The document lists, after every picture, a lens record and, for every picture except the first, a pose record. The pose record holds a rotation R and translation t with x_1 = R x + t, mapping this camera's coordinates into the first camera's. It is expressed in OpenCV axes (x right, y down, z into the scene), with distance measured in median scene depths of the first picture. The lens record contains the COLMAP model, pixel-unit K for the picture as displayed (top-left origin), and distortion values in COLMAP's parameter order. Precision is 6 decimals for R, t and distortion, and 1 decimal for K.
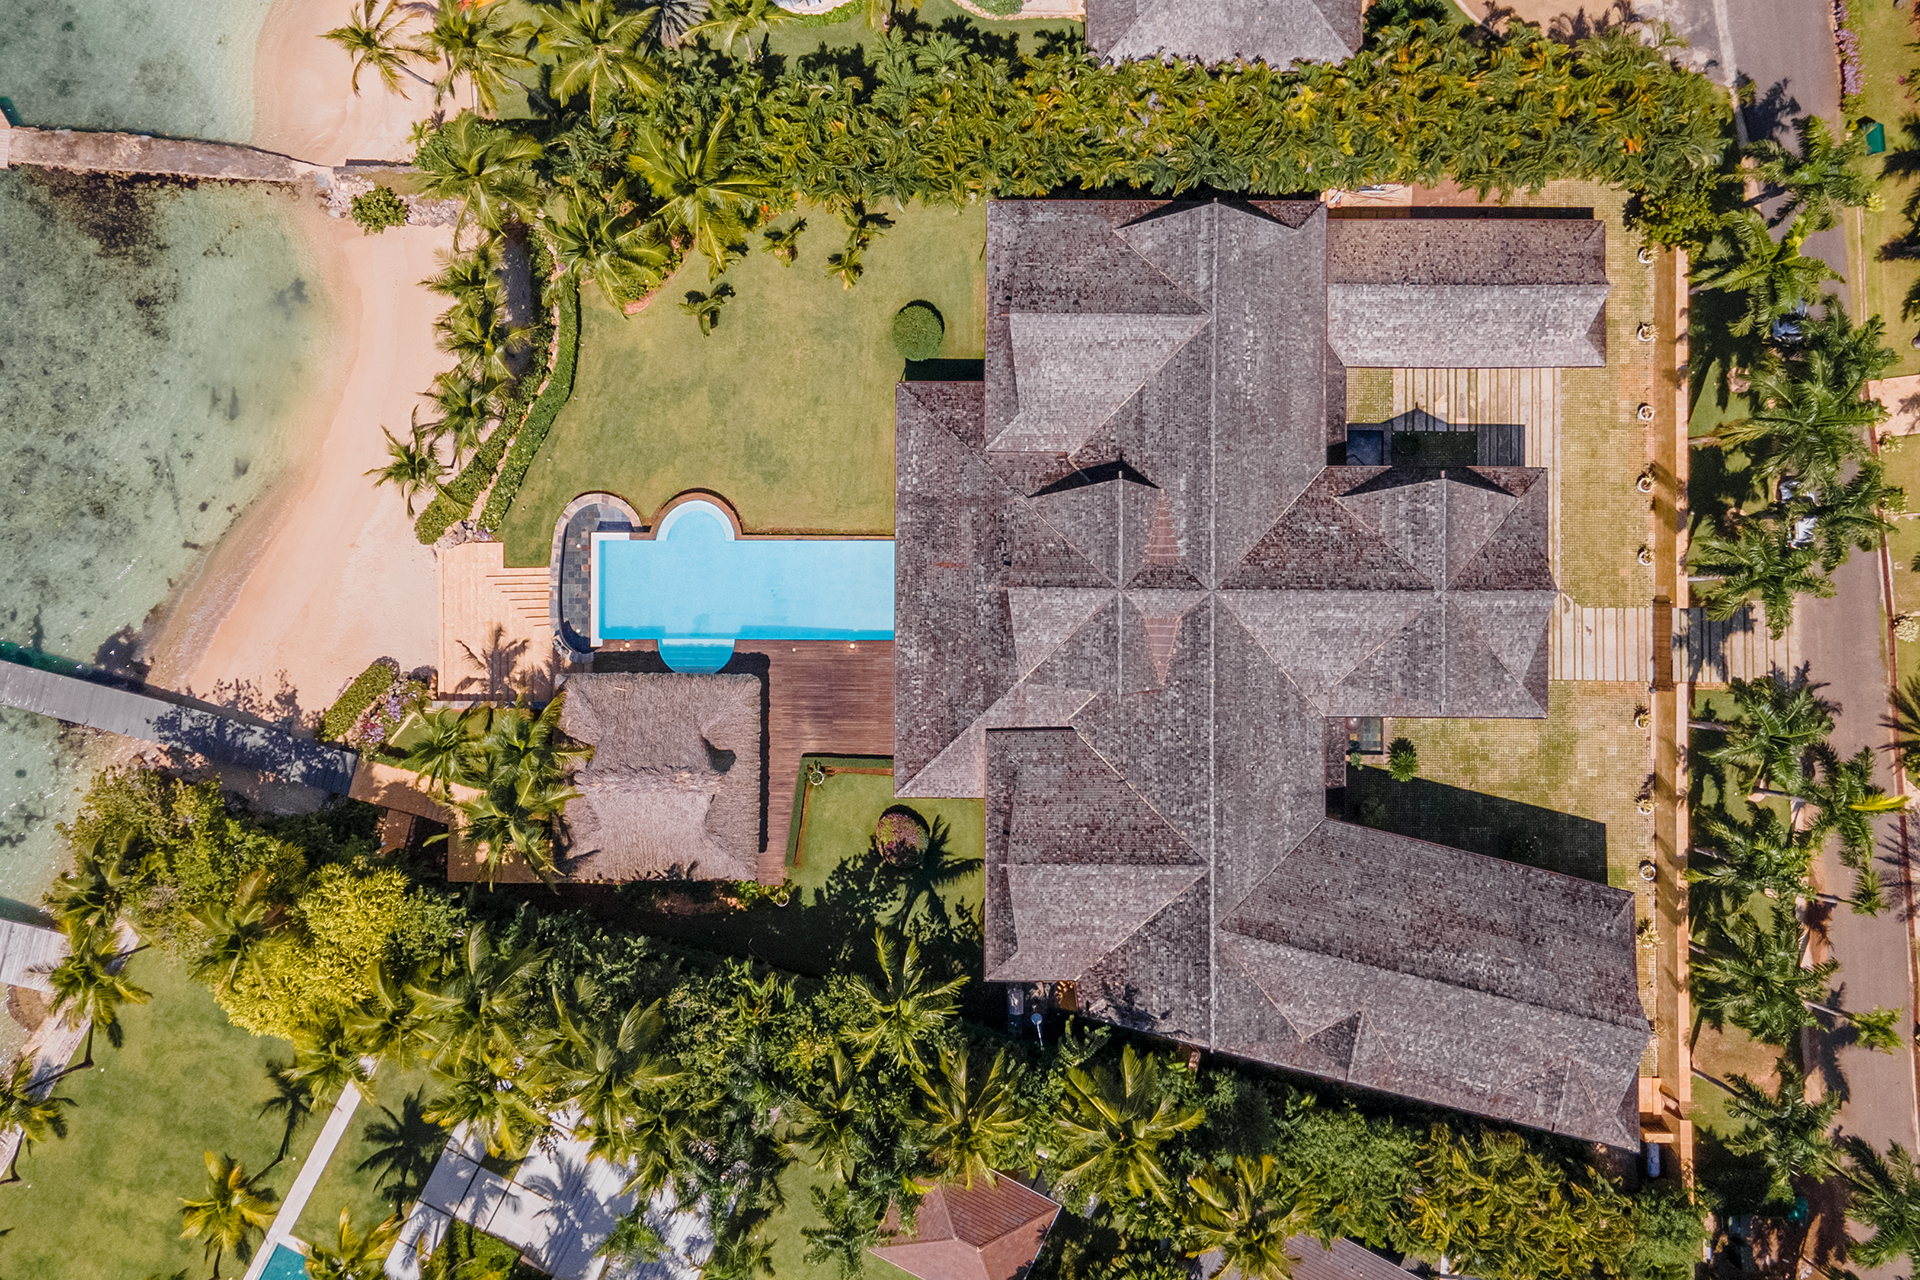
lens RADIAL K [[1502.2, 0, 960.0], [0, 1502.2, 640.0], [0, 0, 1]] dist [0.046834, 0.000479]
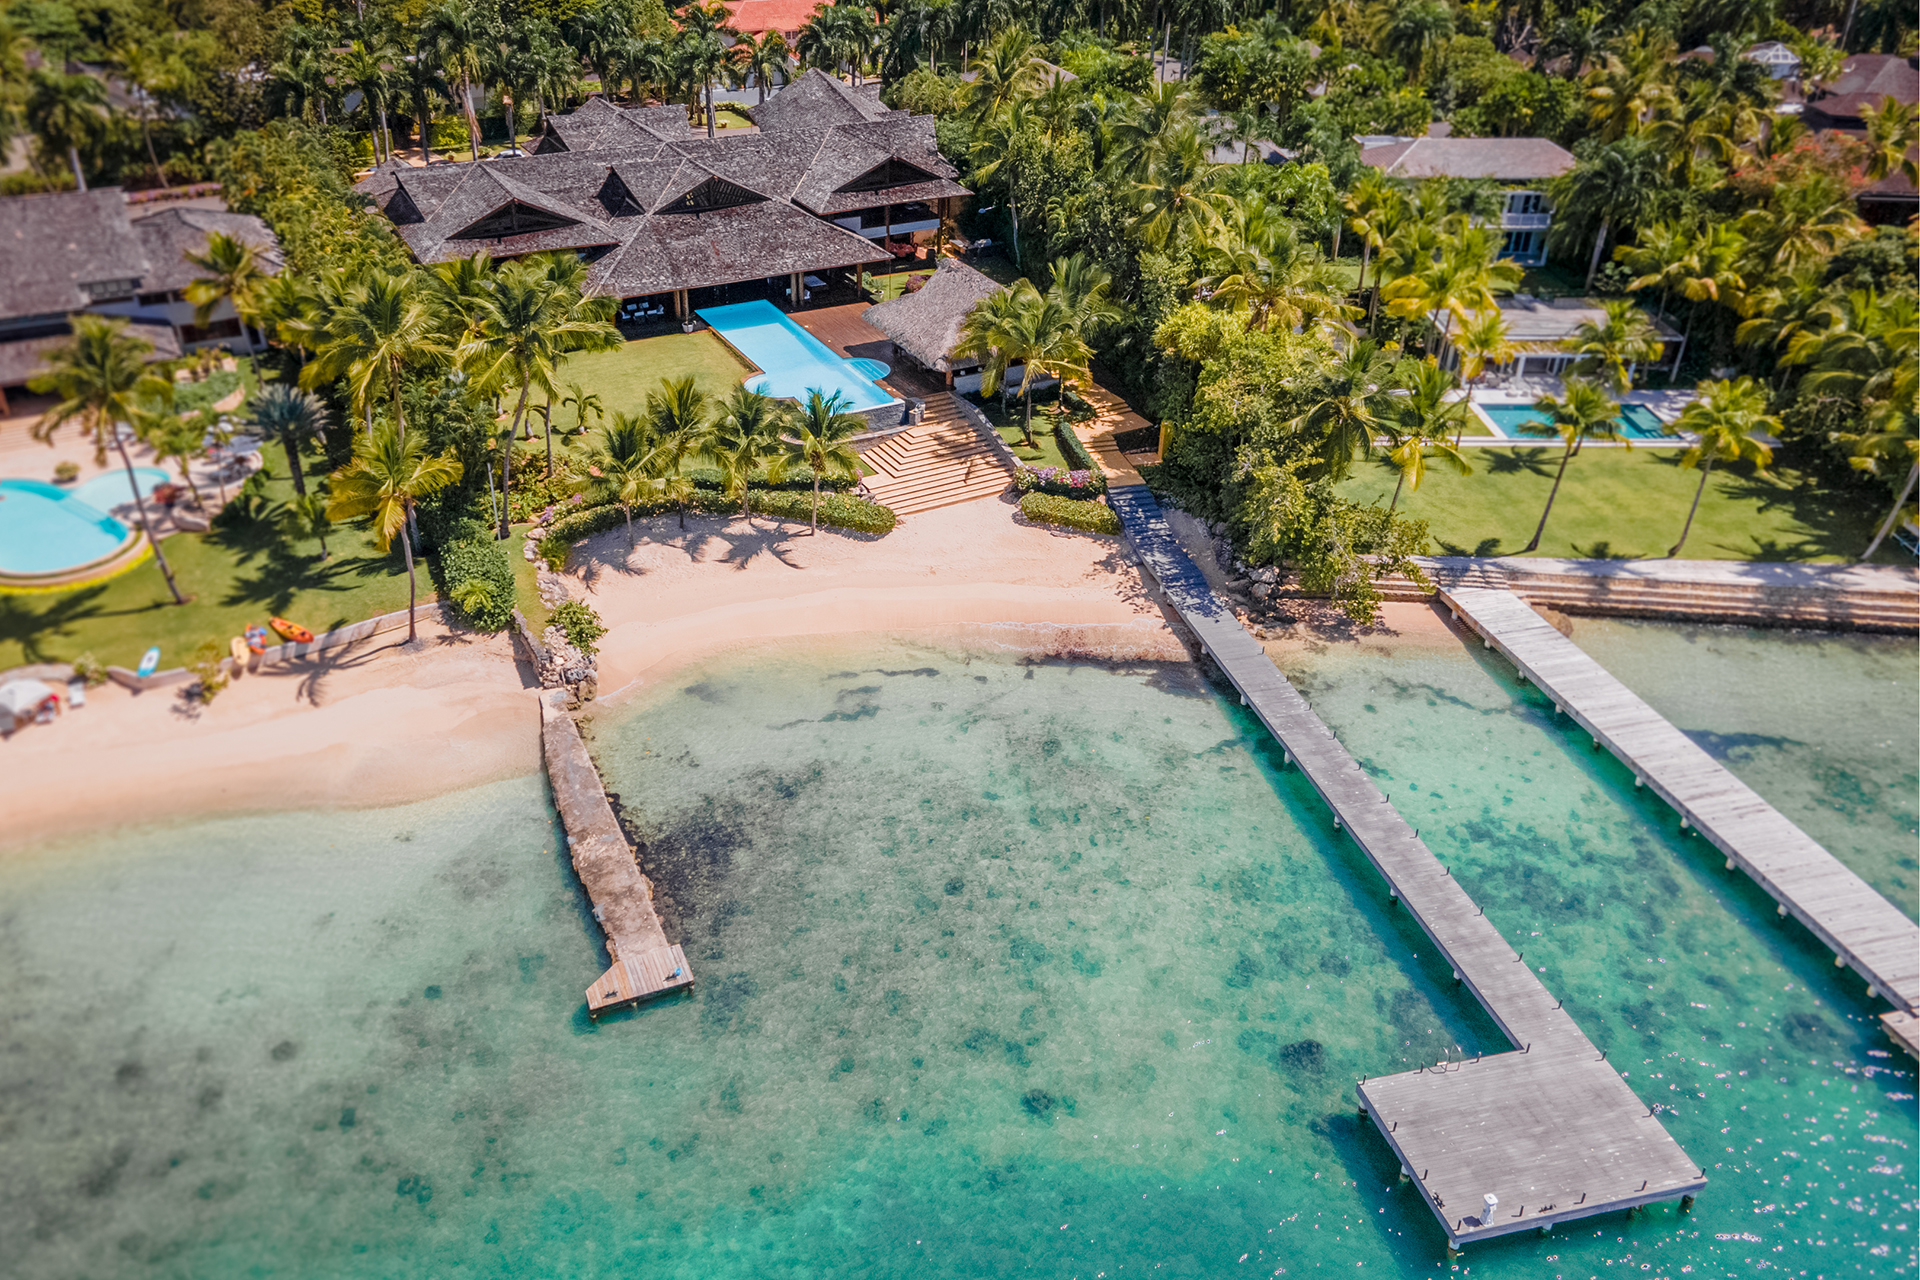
lens RADIAL K [[1451.4, 0, 940.8], [0, 1451.4, 571.9], [0, 0, 1]] dist [0.044116, -0.000702]
pose [[-0.486842, -0.436829, 0.756416, -1.081351], [0.872854, -0.210268, 0.440355, -0.454338], [-0.033310, 0.874624, 0.483655, 0.562238]]
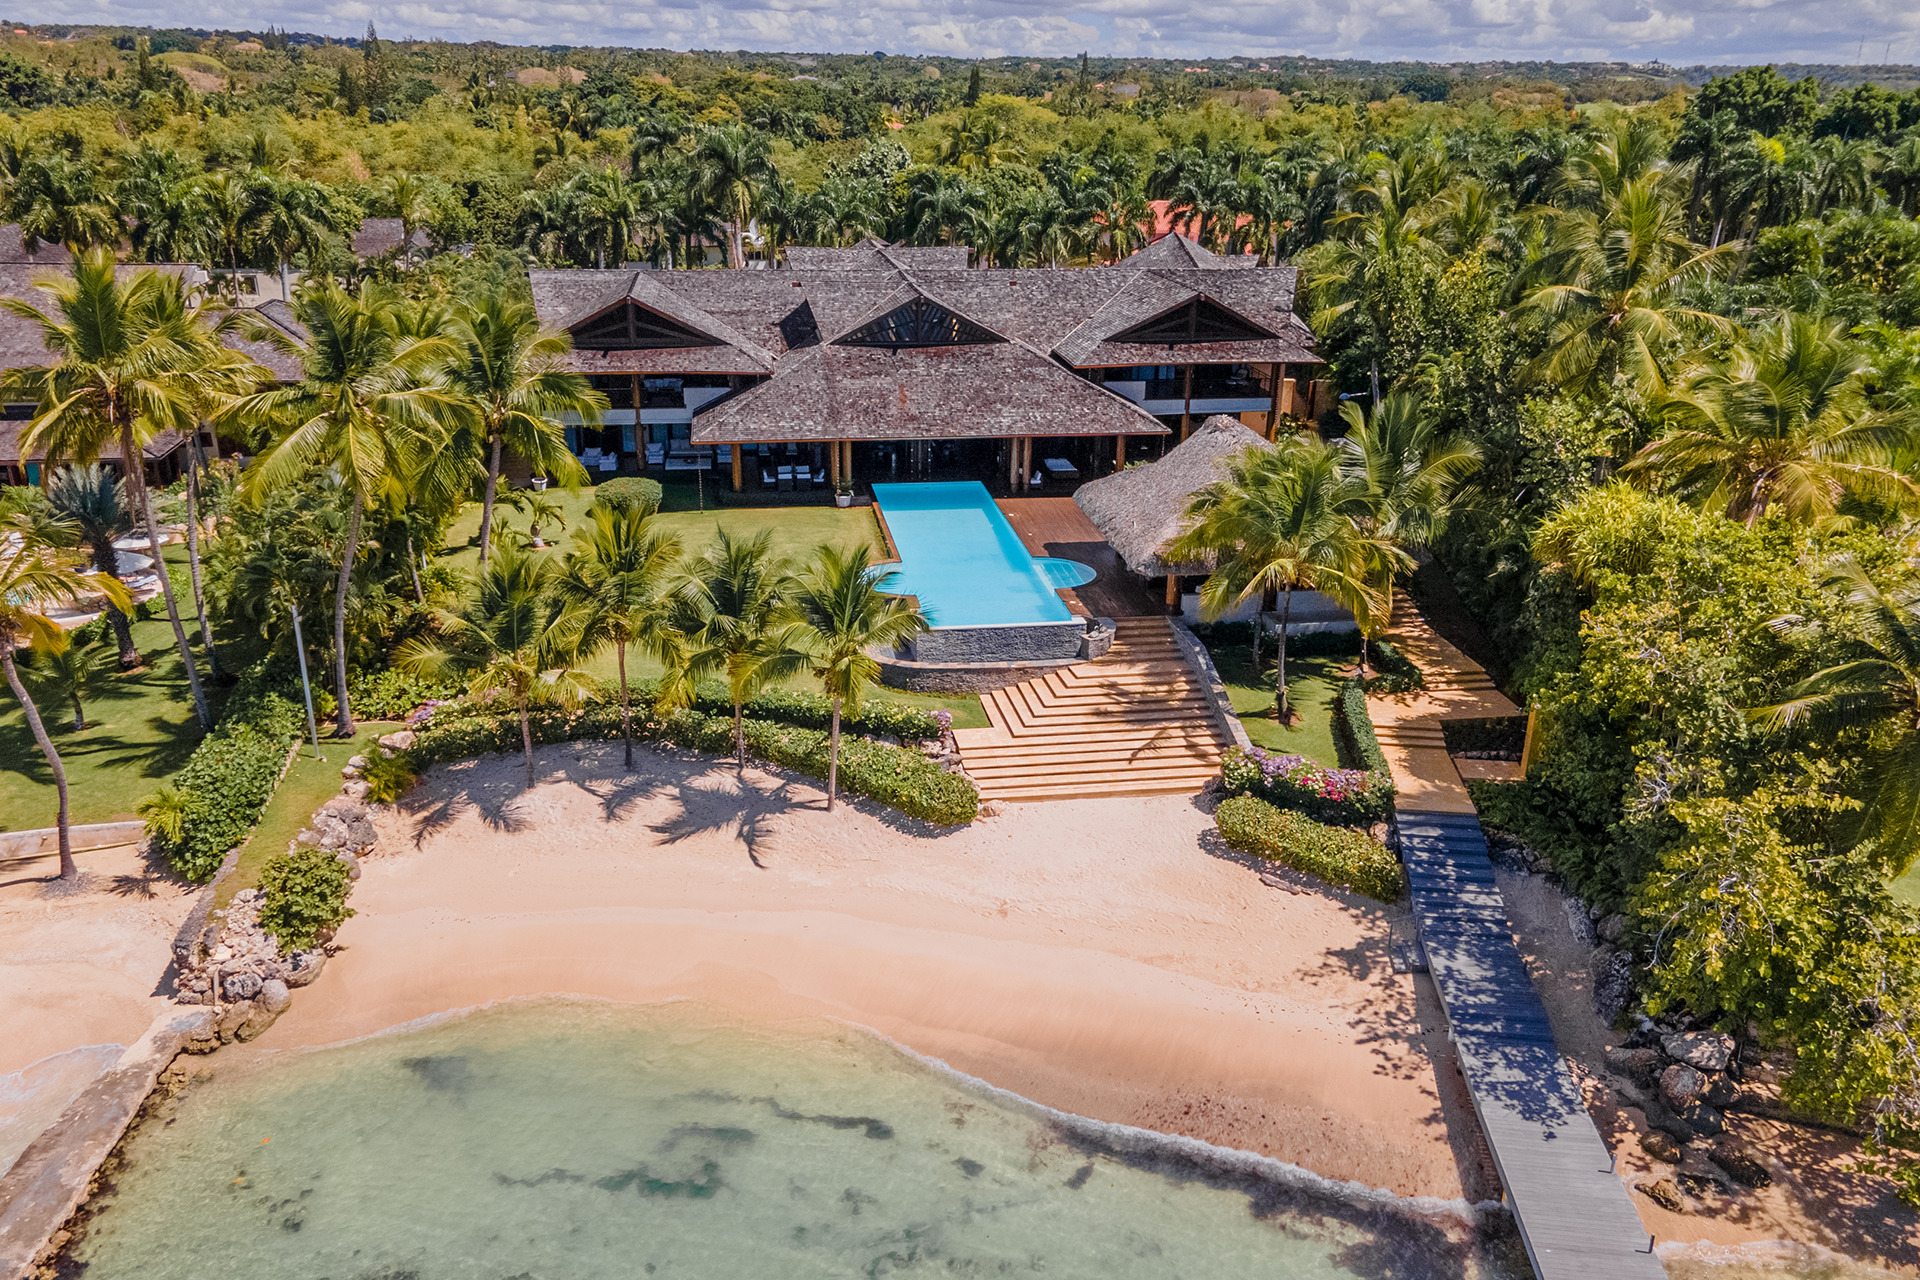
lens RADIAL K [[1502.2, 0, 960.0], [0, 1502.2, 640.0], [0, 0, 1]] dist [0.046834, 0.000479]
pose [[-0.162168, -0.342074, 0.925574, -0.820332], [0.986191, -0.024234, 0.163832, -0.155144], [-0.033613, 0.939360, 0.341280, 0.747217]]
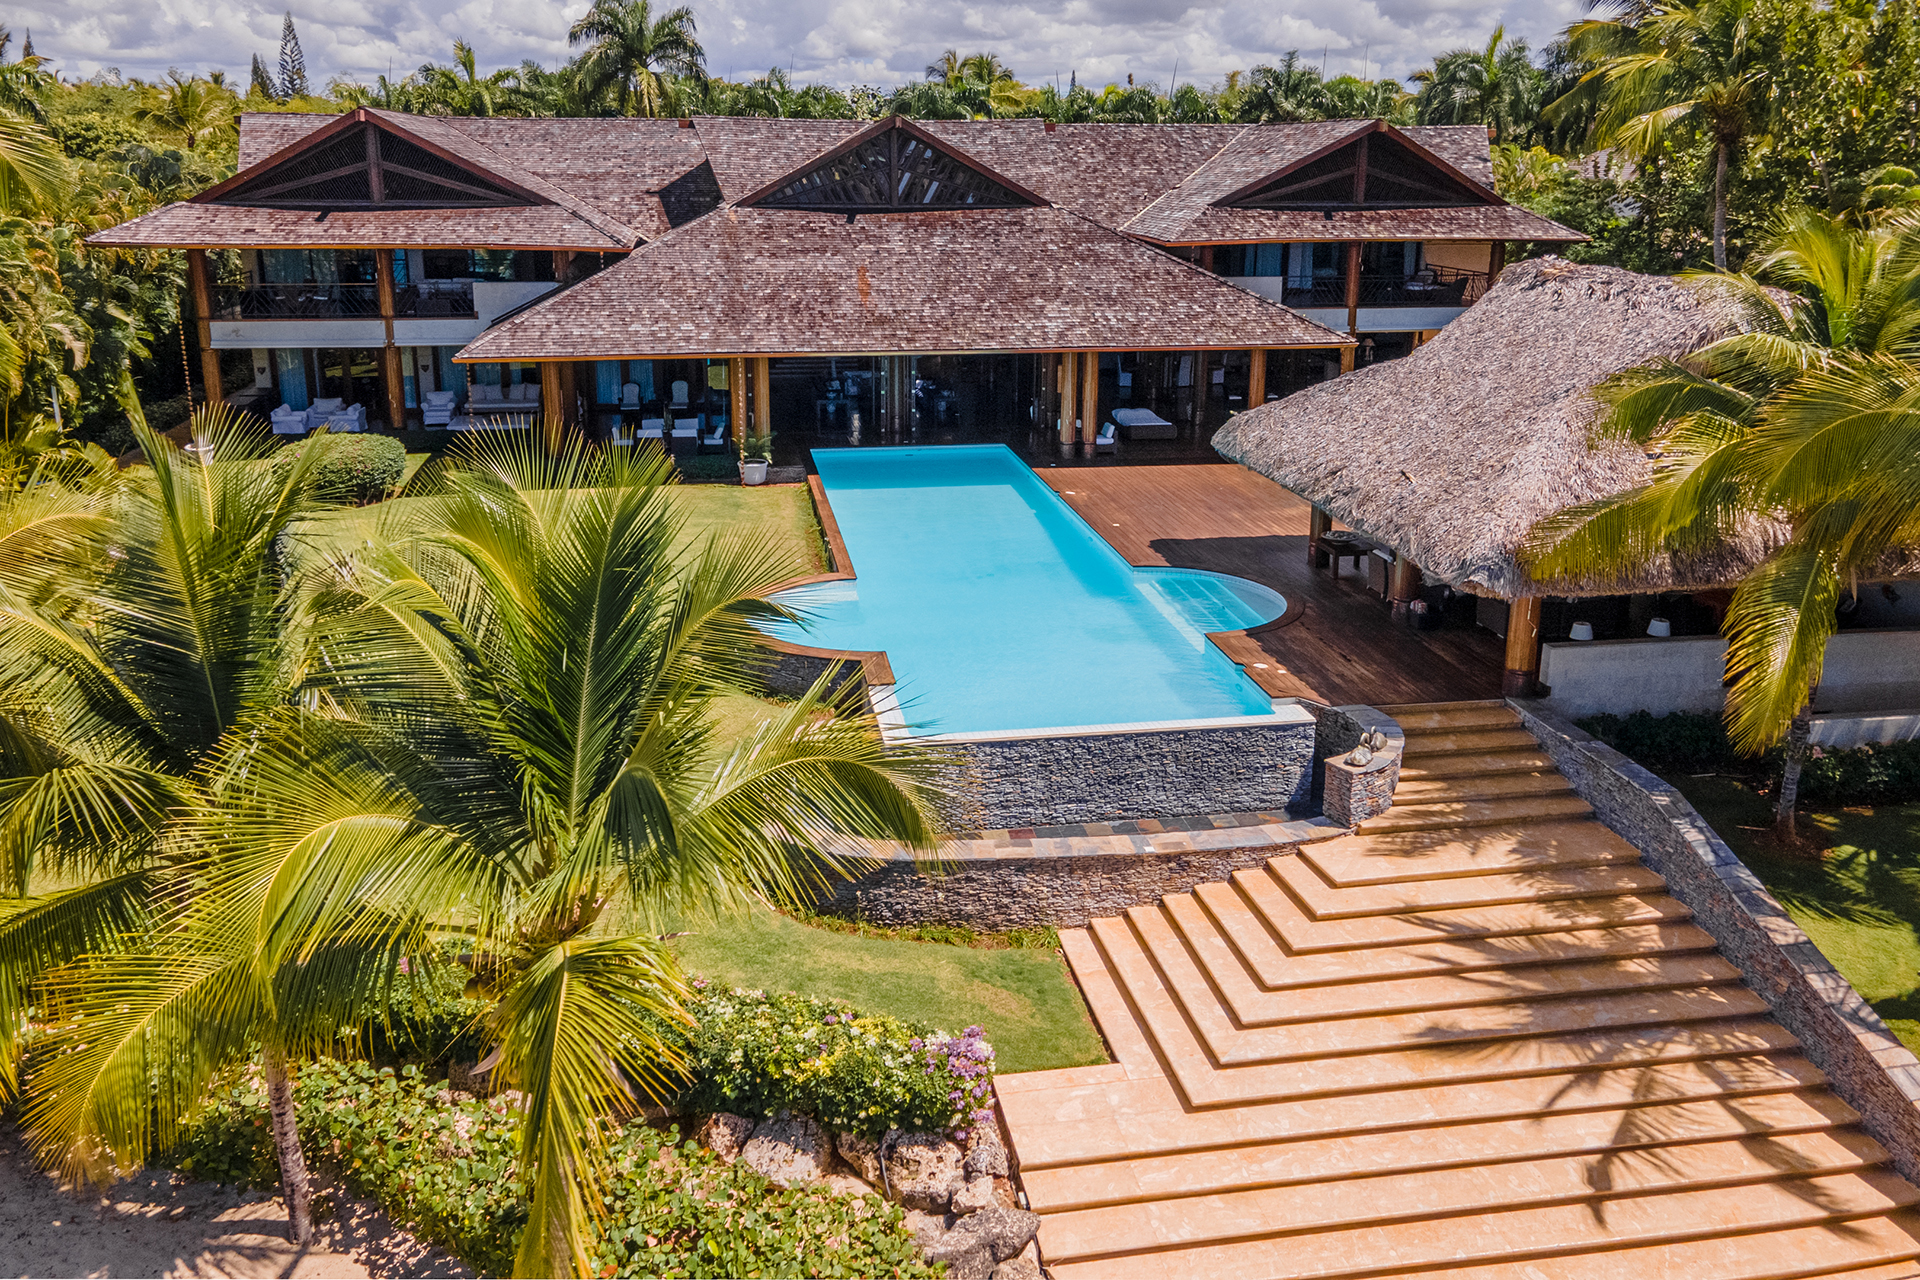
lens RADIAL K [[1451.4, 0, 940.8], [0, 1451.4, 571.9], [0, 0, 1]] dist [0.044116, -0.000702]
pose [[-0.163307, -0.269129, 0.949158, -0.451400], [0.986331, -0.023126, 0.163146, -0.098710], [-0.021957, 0.962826, 0.269227, 0.867904]]
